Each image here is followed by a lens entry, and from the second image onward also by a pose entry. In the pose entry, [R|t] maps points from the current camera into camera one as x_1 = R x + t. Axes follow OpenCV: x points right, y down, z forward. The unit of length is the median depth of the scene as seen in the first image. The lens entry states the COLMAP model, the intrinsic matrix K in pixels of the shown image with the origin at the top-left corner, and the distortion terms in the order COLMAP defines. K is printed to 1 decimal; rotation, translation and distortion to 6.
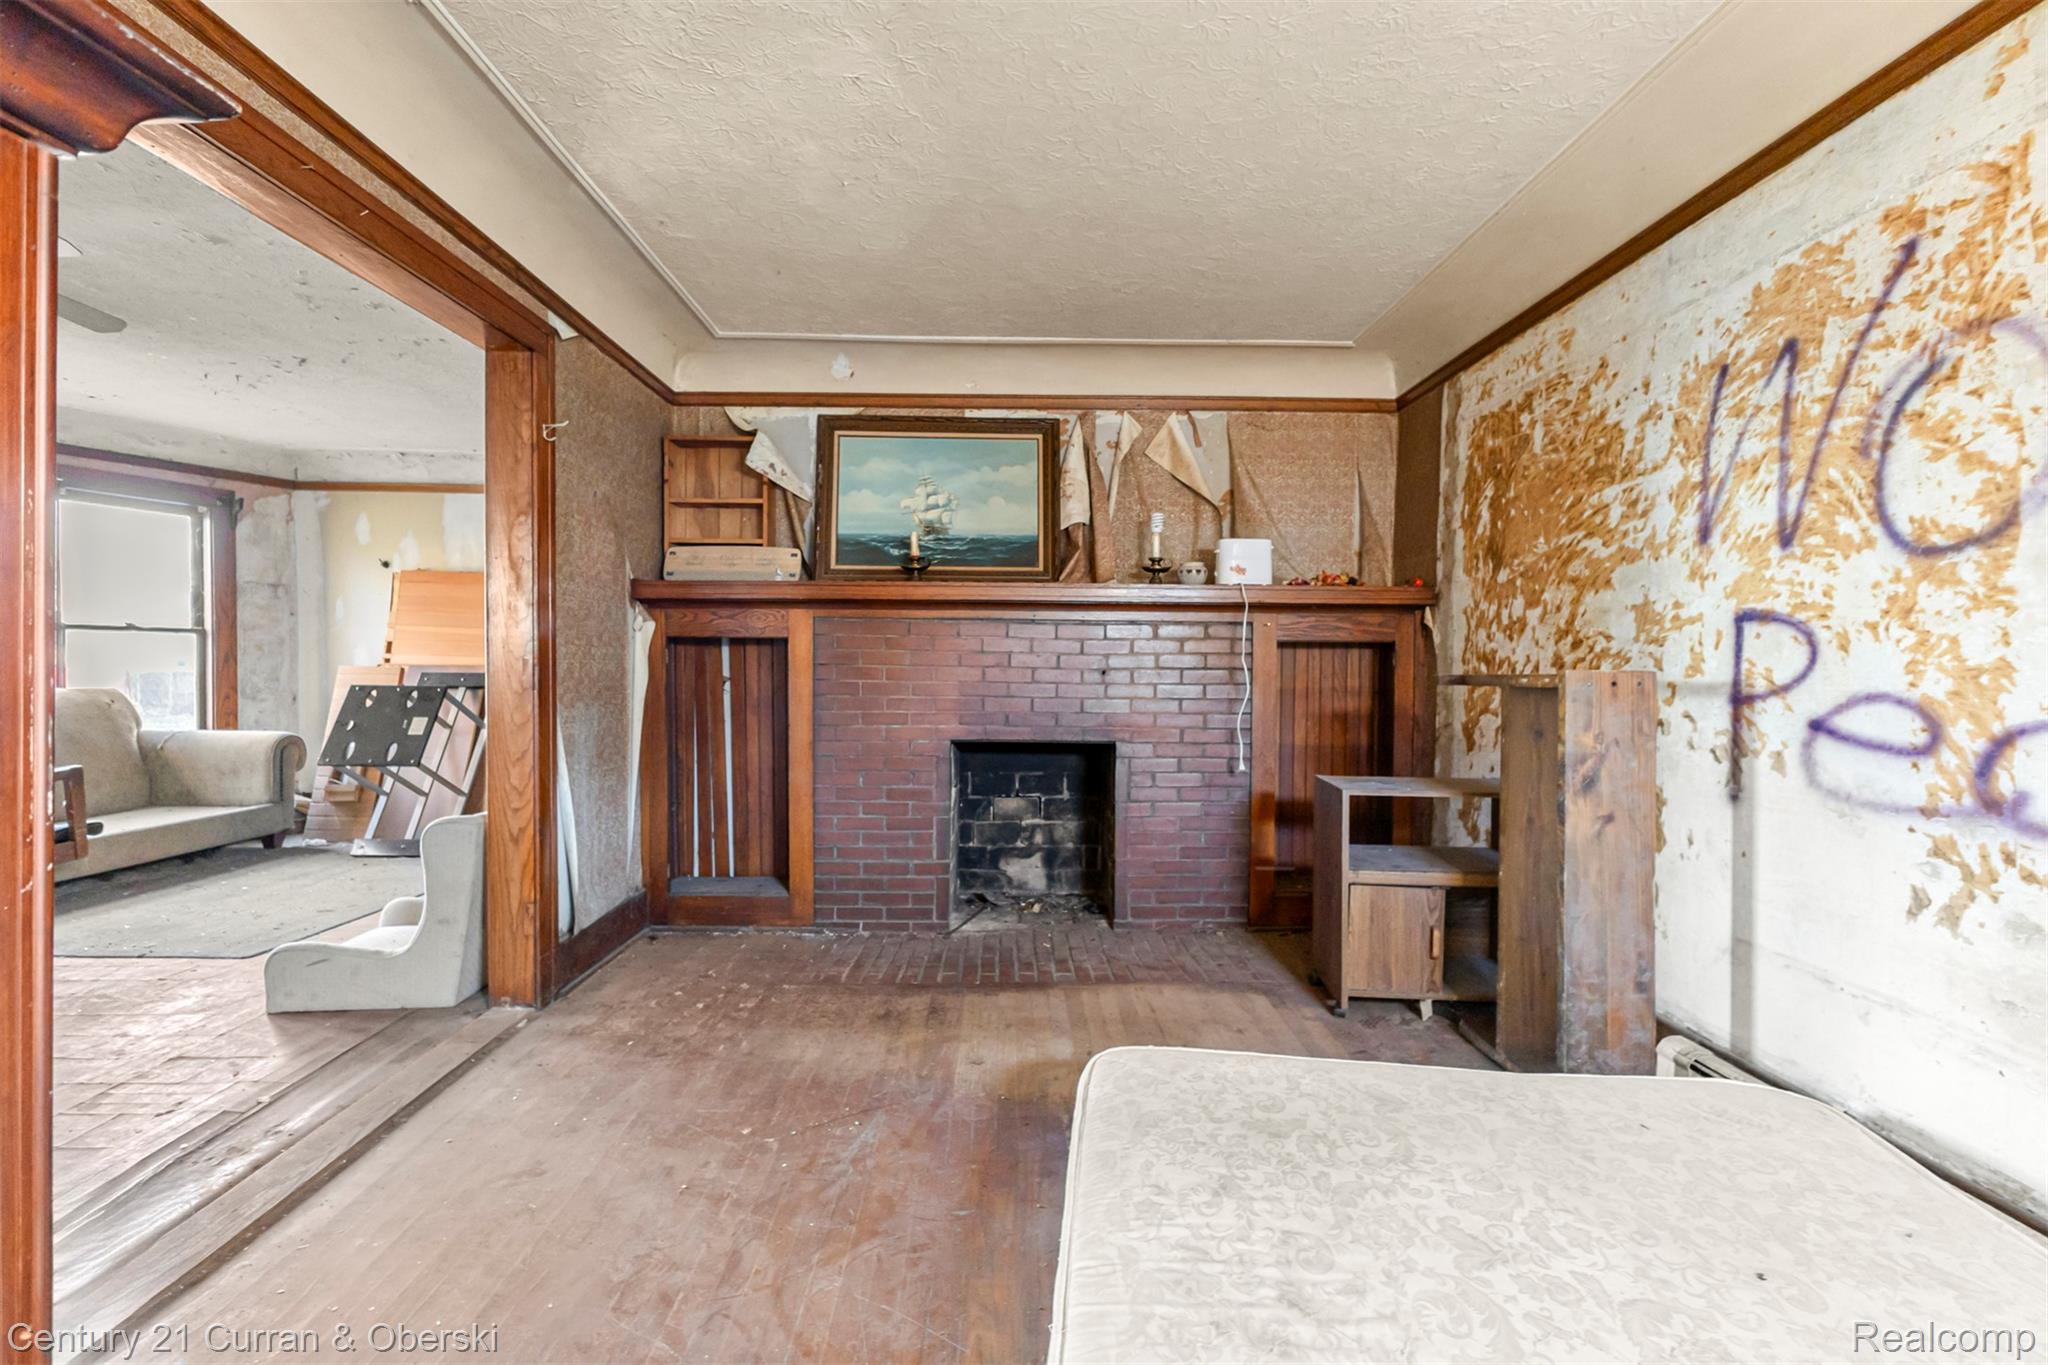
lens RADIAL K [[895.5, 0, 1032.1], [0, 895.5, 672.6], [0, 0, 1]] dist [0.009751, -0.000092]
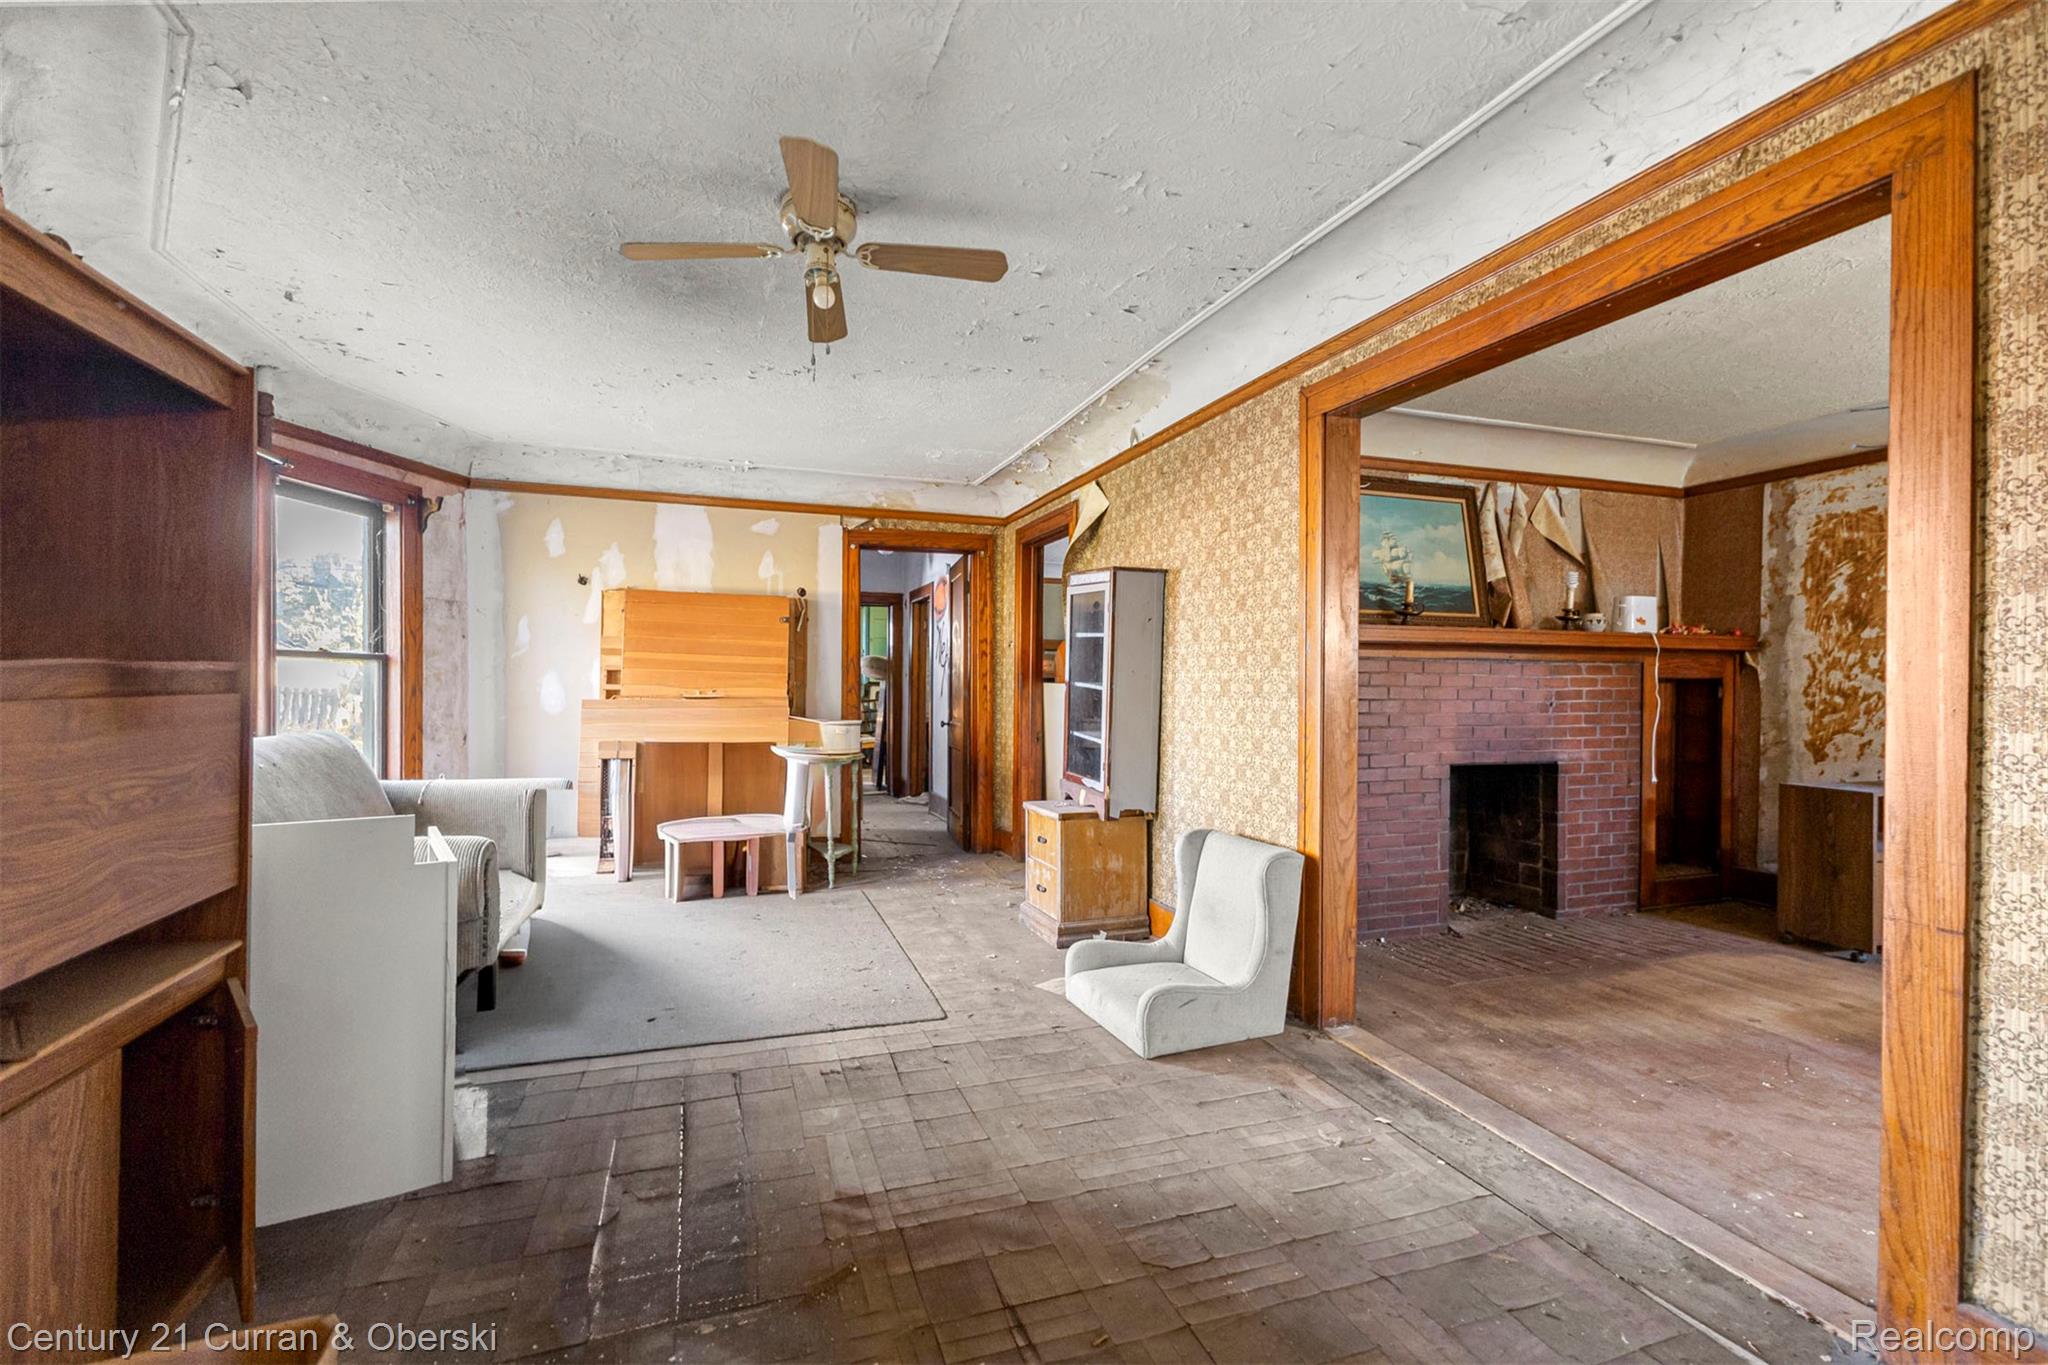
lens RADIAL K [[895.5, 0, 1045.8], [0, 895.5, 685.0], [0, 0, 1]] dist [0.009751, -0.000092]
pose [[0.950787, -0.002320, 0.309837, -0.879129], [0.004080, 0.999979, -0.005032, -0.021511], [-0.309819, 0.006048, 0.950776, 0.063262]]
